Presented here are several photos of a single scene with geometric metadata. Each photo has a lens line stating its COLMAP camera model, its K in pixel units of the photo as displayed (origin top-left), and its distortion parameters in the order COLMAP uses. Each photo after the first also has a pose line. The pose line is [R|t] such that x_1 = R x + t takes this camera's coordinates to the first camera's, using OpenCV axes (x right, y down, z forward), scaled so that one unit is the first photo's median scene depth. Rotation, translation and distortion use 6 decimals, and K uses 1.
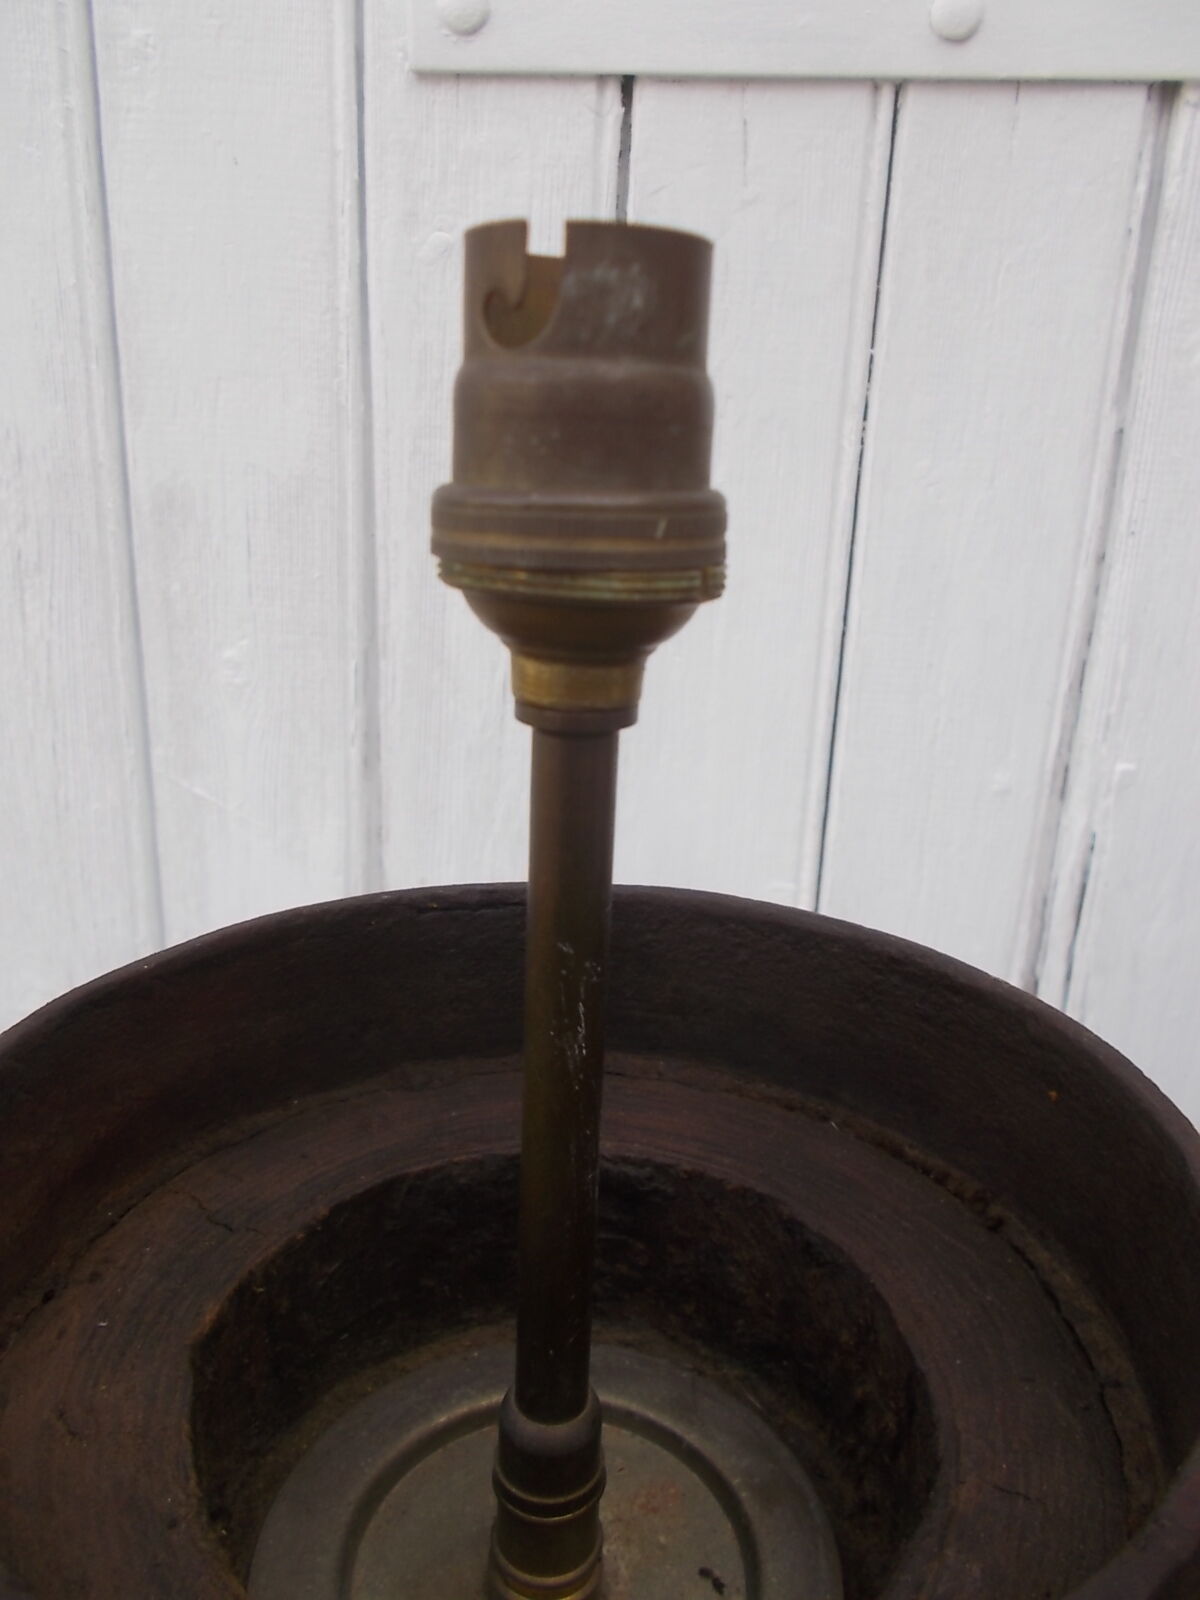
lens RADIAL K [[1211.2, 0, 600.0], [0, 1211.2, 800.0], [0, 0, 1]] dist [0.014039, -0.002902]
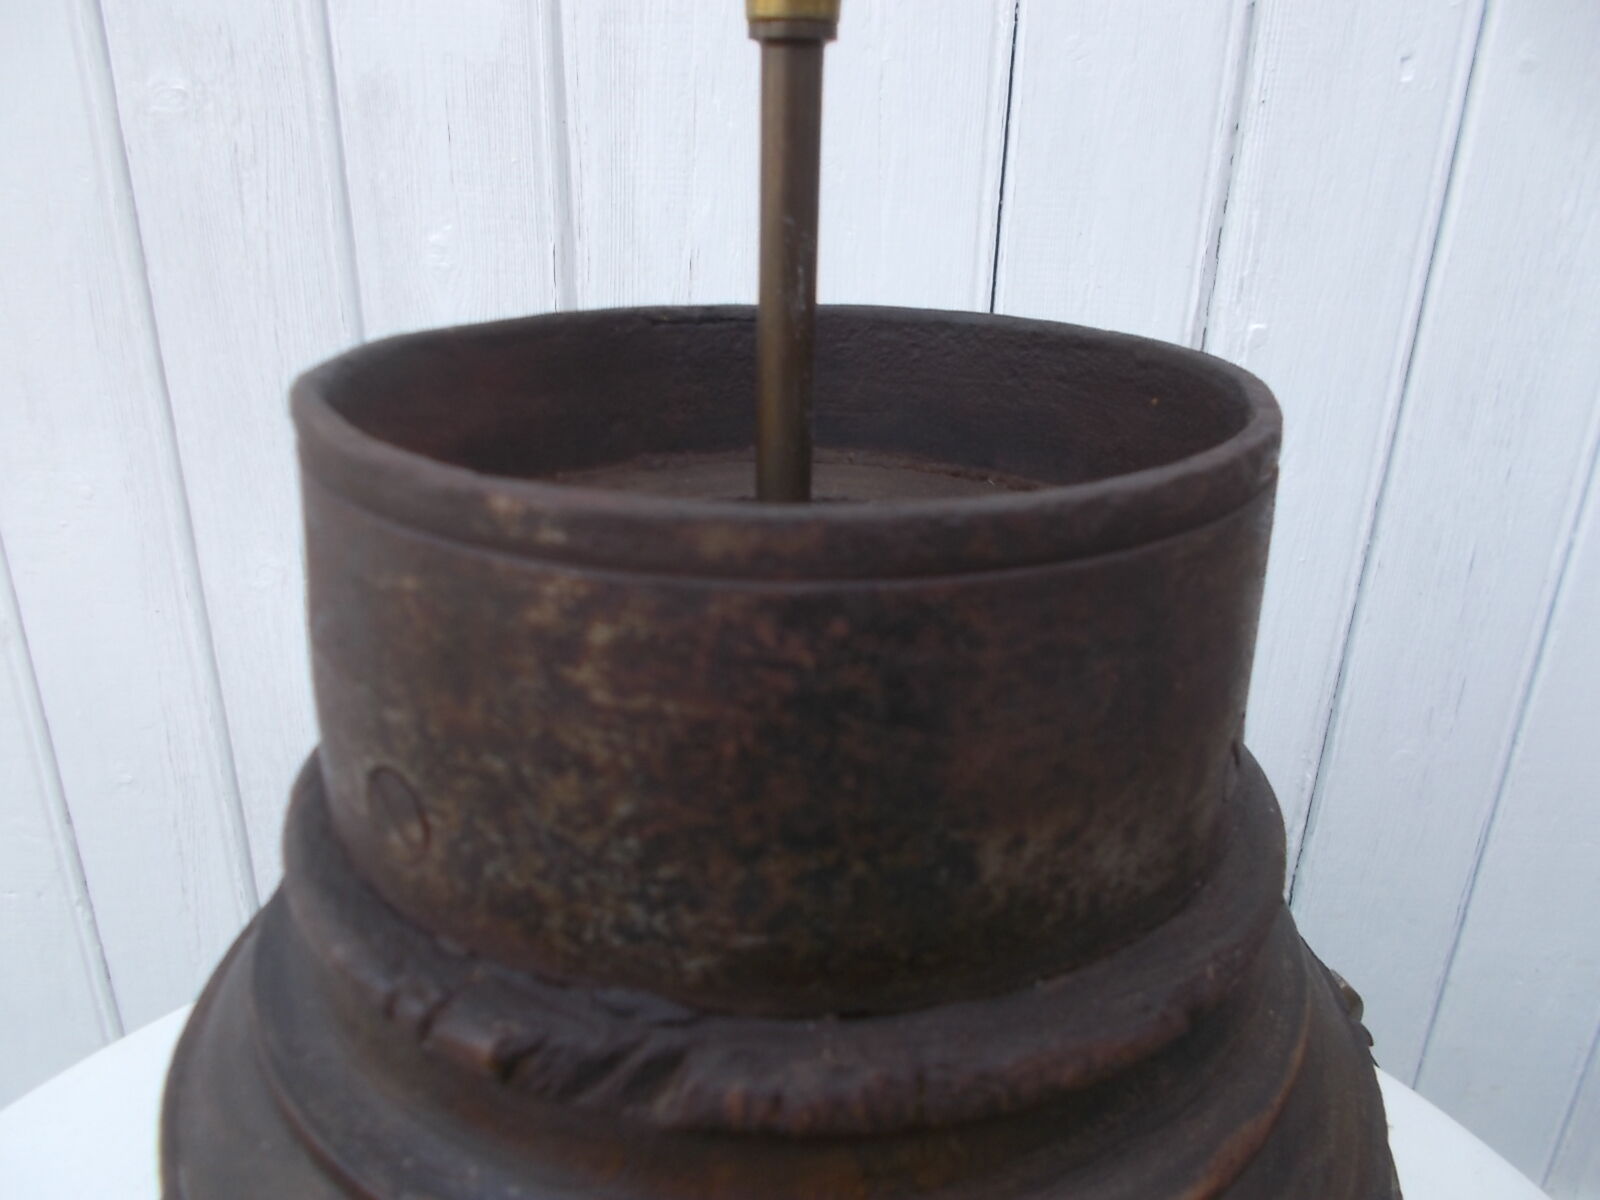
lens RADIAL K [[1217.6, 0, 784.9], [0, 1217.6, 606.2], [0, 0, 1]] dist [0.007172, -0.007547]
pose [[0.999543, -0.026449, 0.014621, -0.019504], [0.025152, 0.996253, 0.082747, 0.131942], [-0.016755, -0.082341, 0.996463, -0.123370]]
